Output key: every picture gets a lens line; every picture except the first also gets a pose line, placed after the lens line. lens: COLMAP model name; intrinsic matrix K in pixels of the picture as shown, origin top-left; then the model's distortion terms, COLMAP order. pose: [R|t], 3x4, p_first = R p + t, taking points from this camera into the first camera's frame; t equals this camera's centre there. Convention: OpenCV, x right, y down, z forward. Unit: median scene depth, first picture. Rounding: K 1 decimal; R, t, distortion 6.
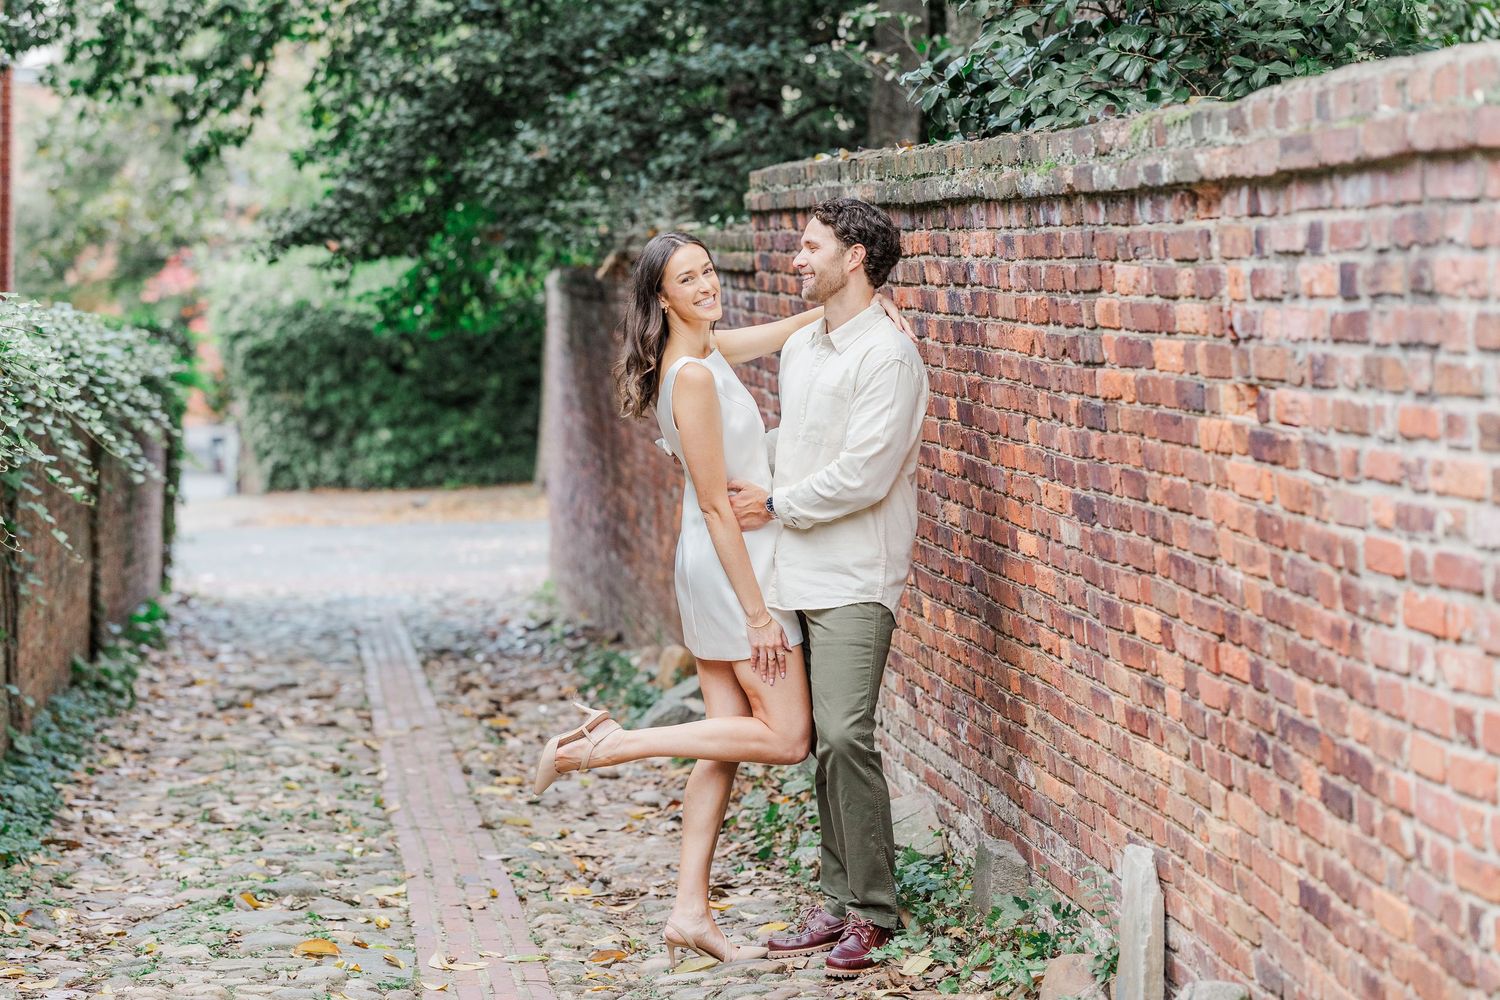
lens RADIAL K [[3825.0, 0, 682.1], [0, 3825.0, 533.3], [0, 0, 1]] dist [0.020544, -0.526964]
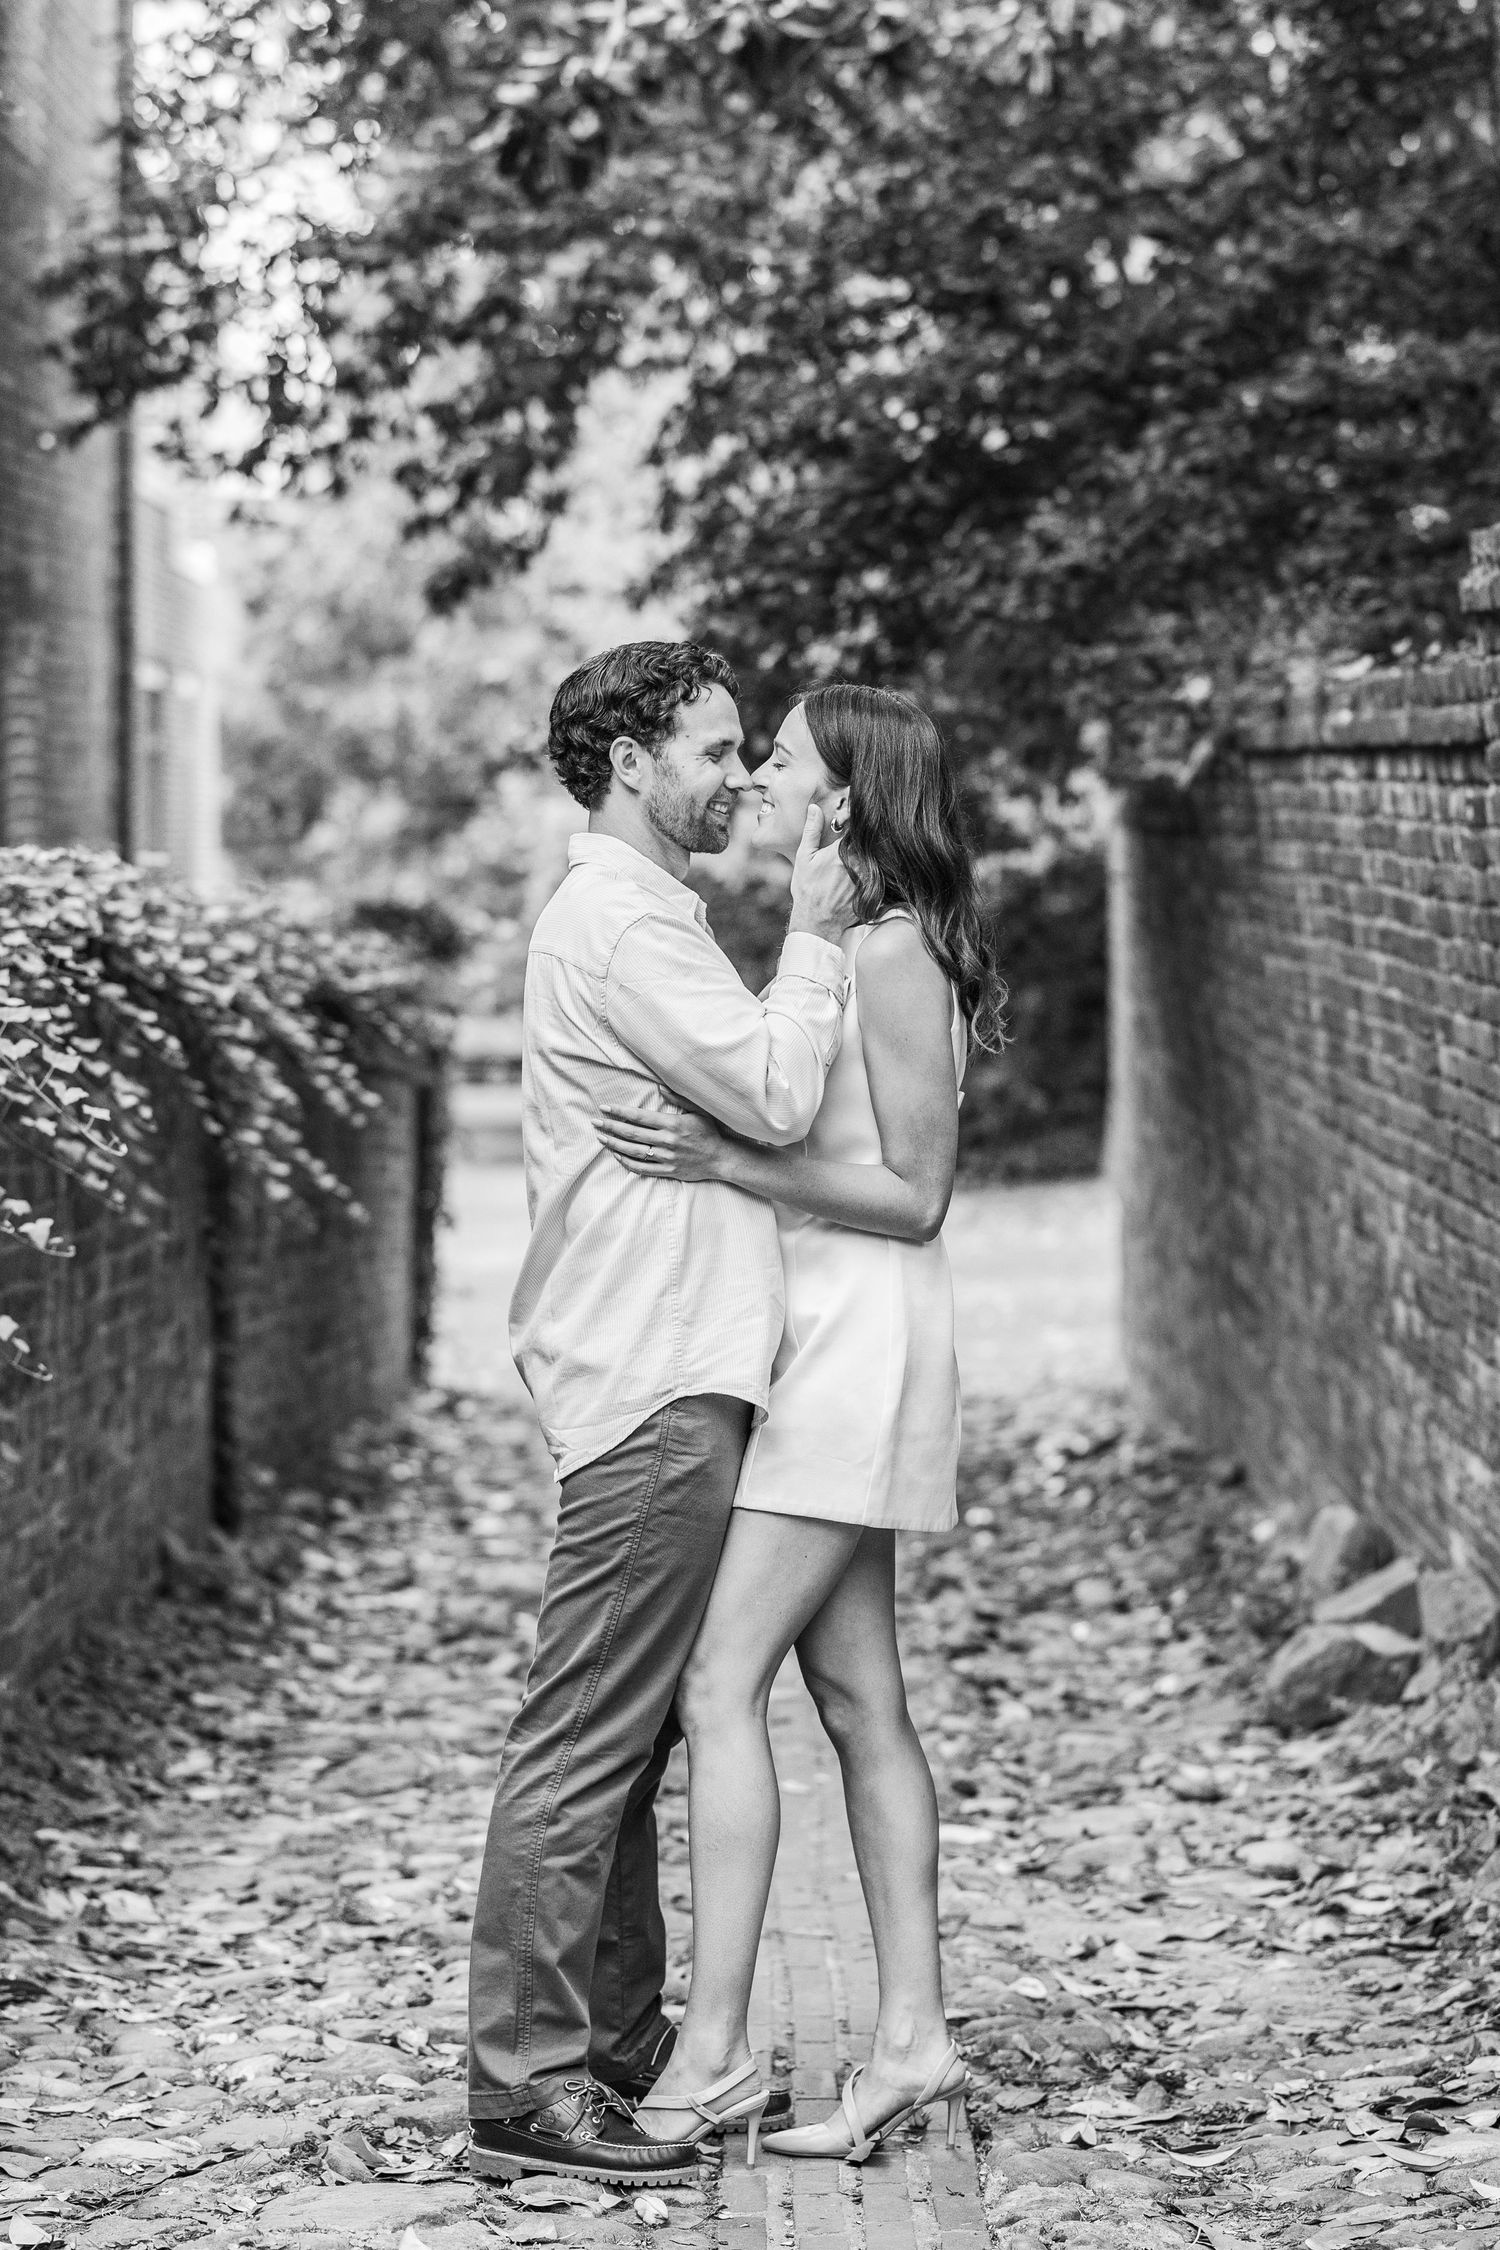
lens RADIAL K [[5706.8, 0, 889.4], [0, 5706.8, 1067.7], [0, 0, 1]] dist [-0.010060, -0.019859]
pose [[0.996126, -0.015285, -0.086603, 0.004918], [0.012672, 0.999450, -0.030640, -0.005818], [0.087023, 0.029424, 0.995772, 0.233225]]
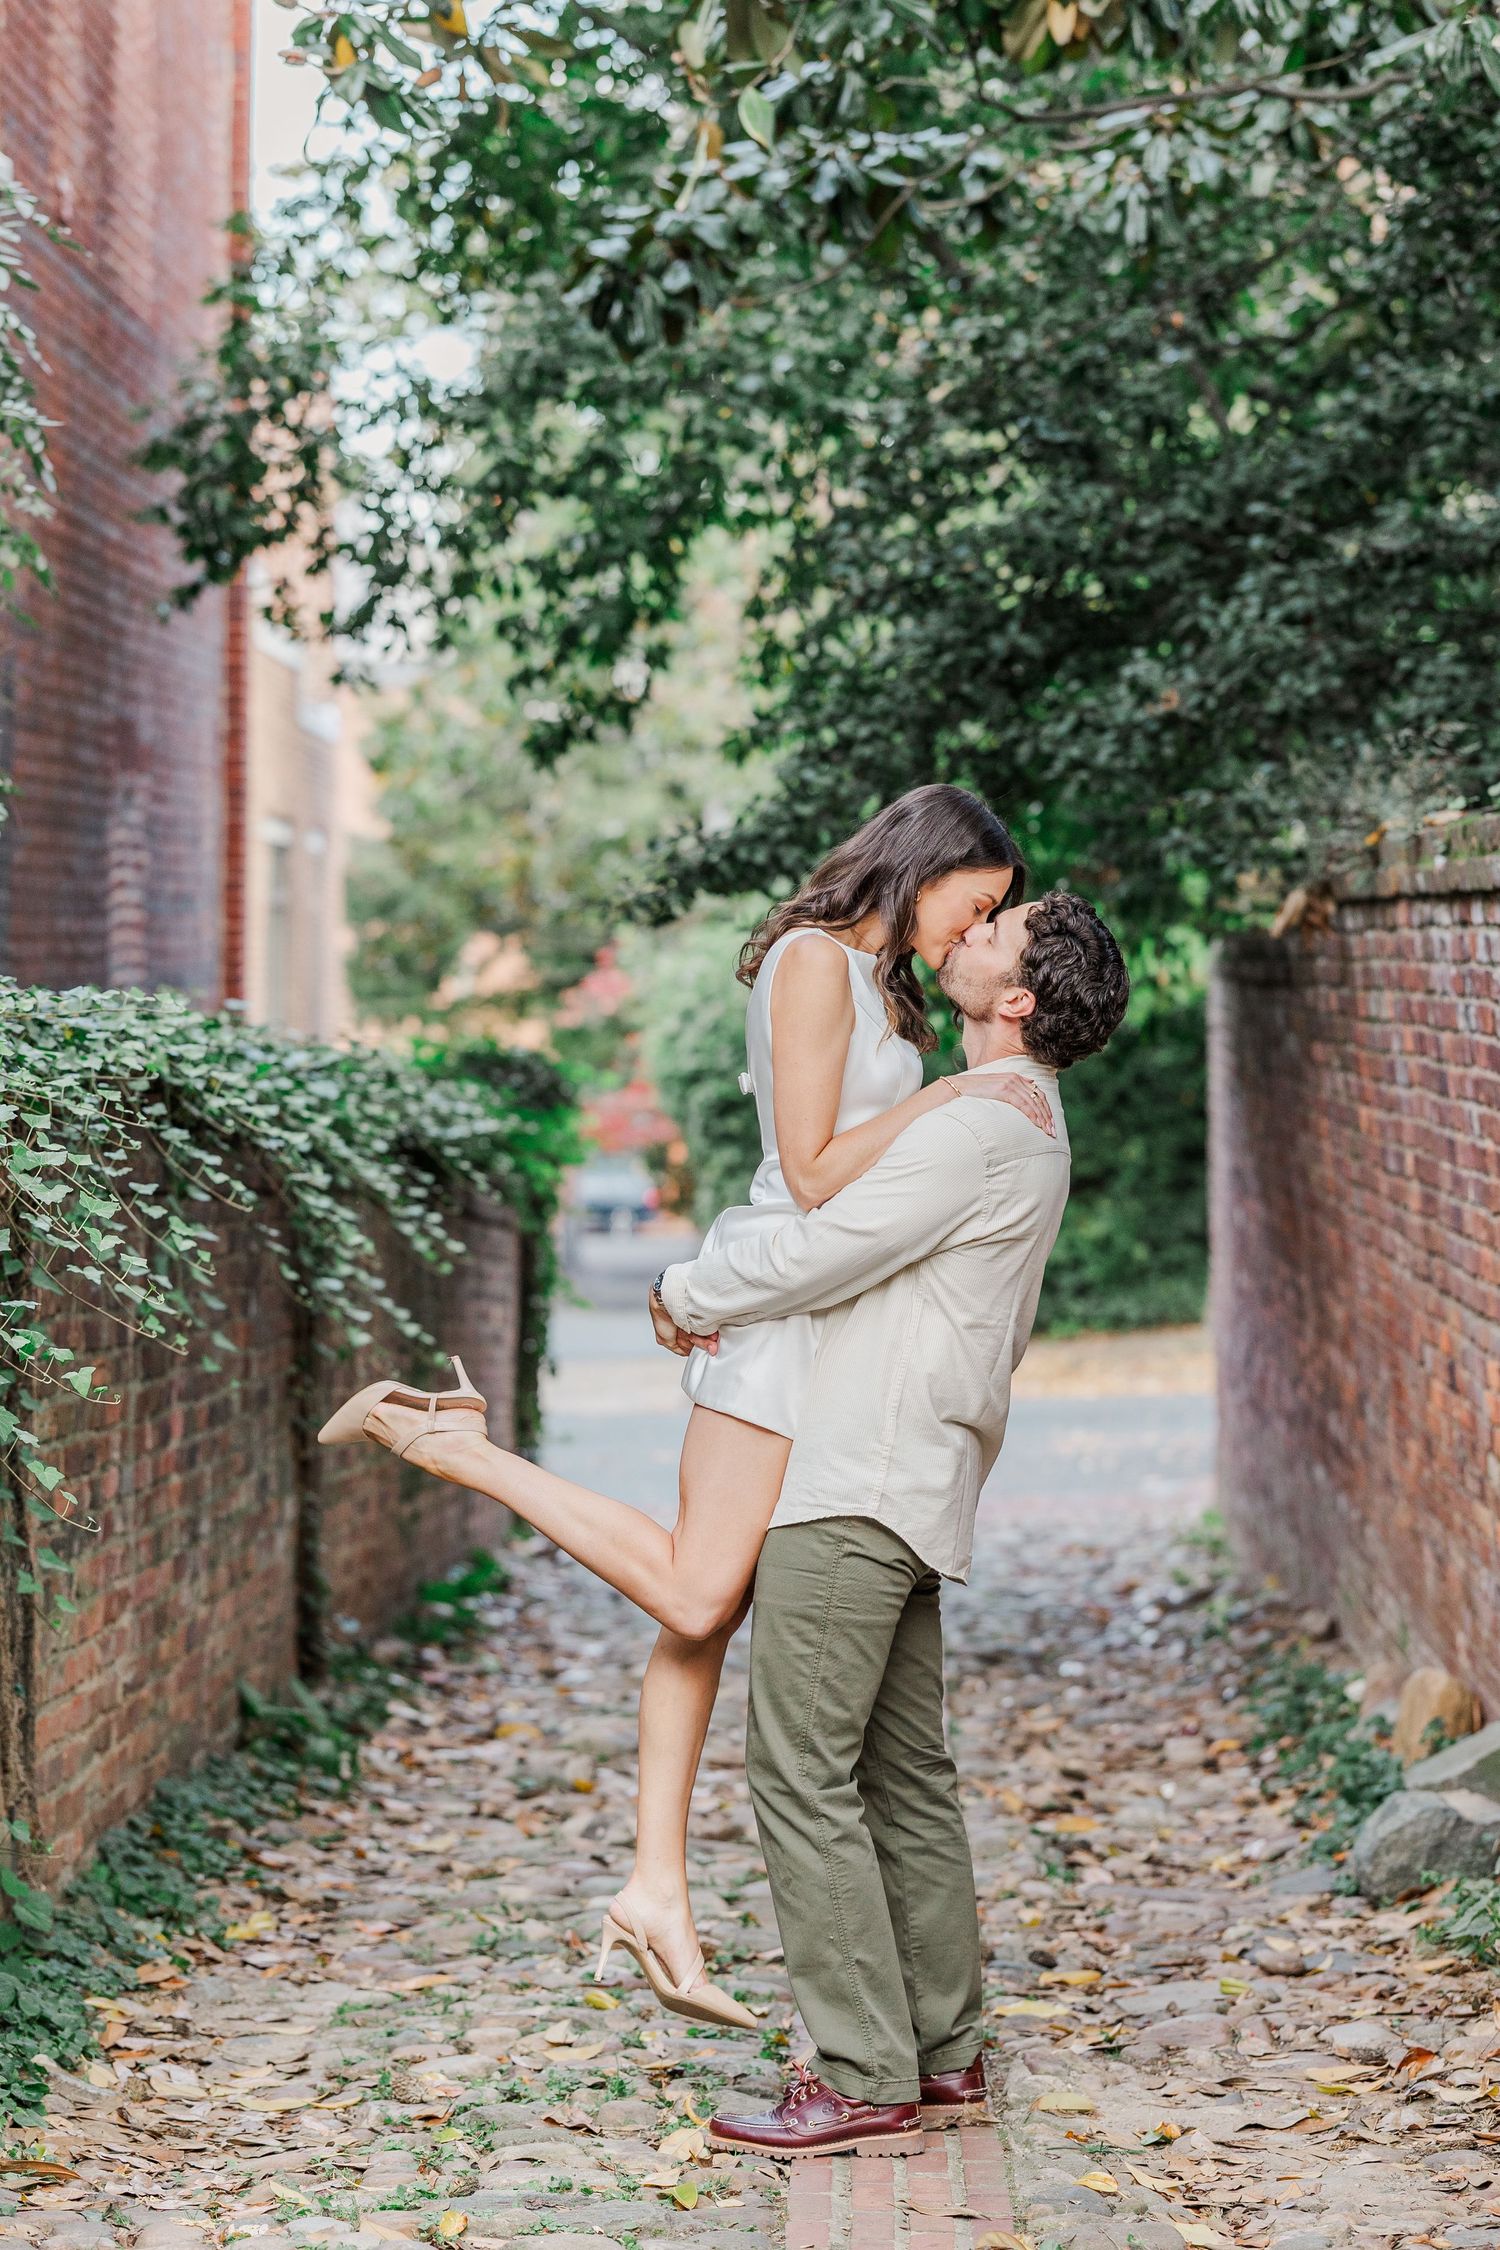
lens RADIAL K [[5391.4, 0, 848.8], [0, 5391.4, 1120.4], [0, 0, 1]] dist [-0.007732, -0.195603]
pose [[0.992996, -0.012693, -0.117467, 0.005855], [0.006959, 0.998770, -0.049098, -0.007155], [0.117946, 0.047937, 0.991862, 0.281530]]
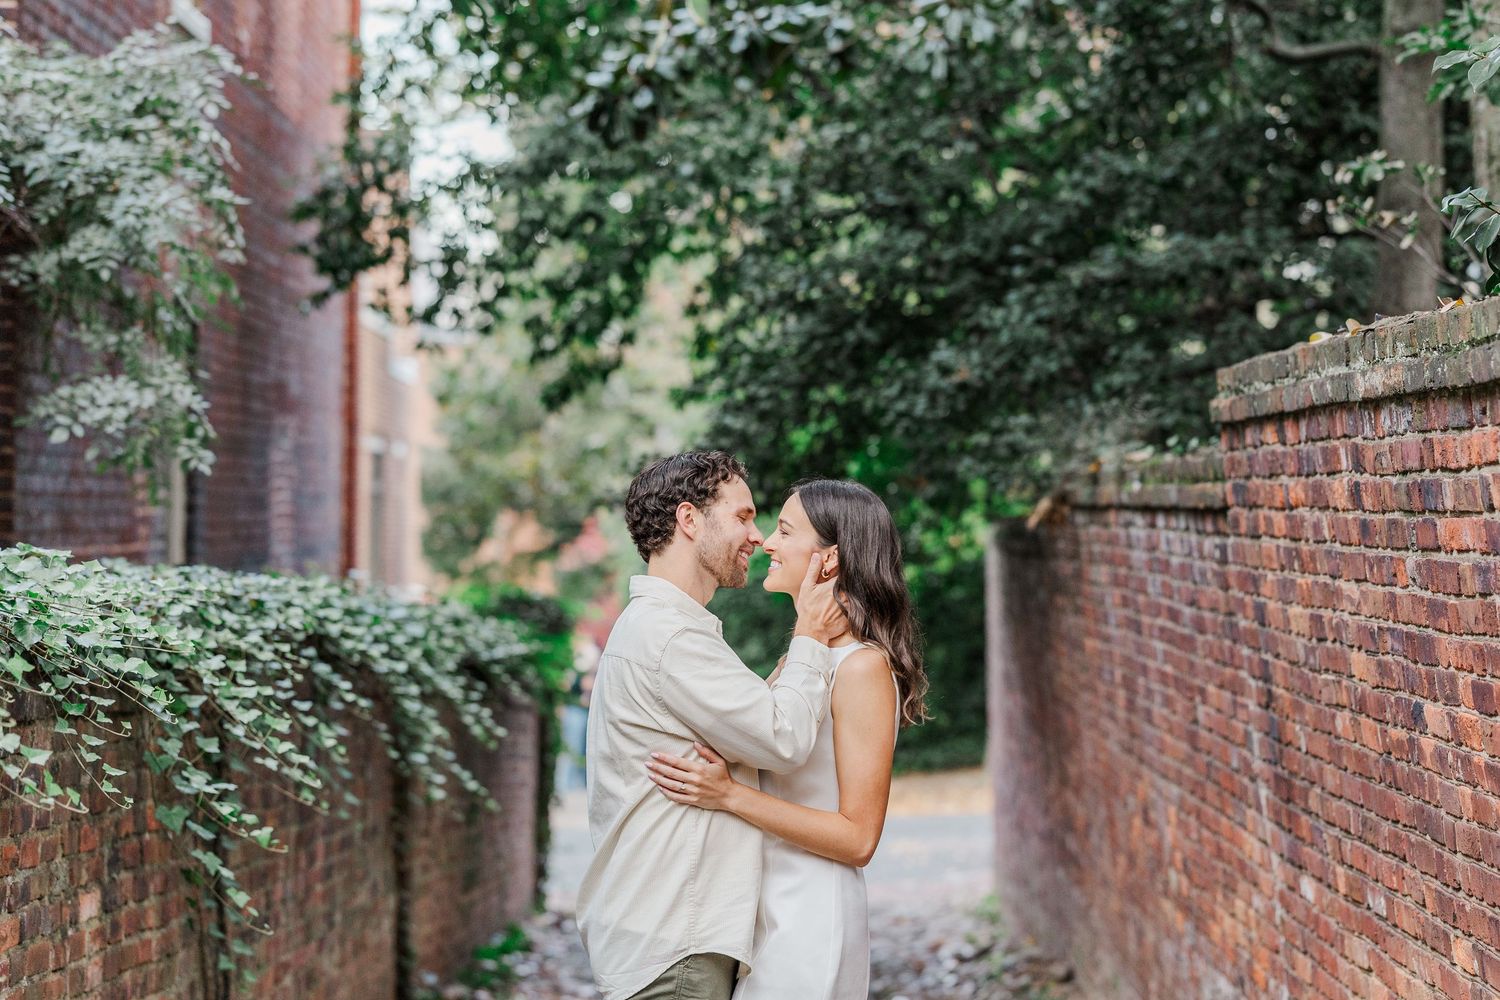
lens RADIAL K [[3594.3, 0, 861.4], [0, 3594.3, 505.1], [0, 0, 1]] dist [-0.007732, -0.195603]
pose [[0.996206, -0.017965, -0.085152, 0.006557], [0.011236, 0.996823, -0.078852, -0.013280], [0.086298, 0.077596, 0.993243, 0.260431]]
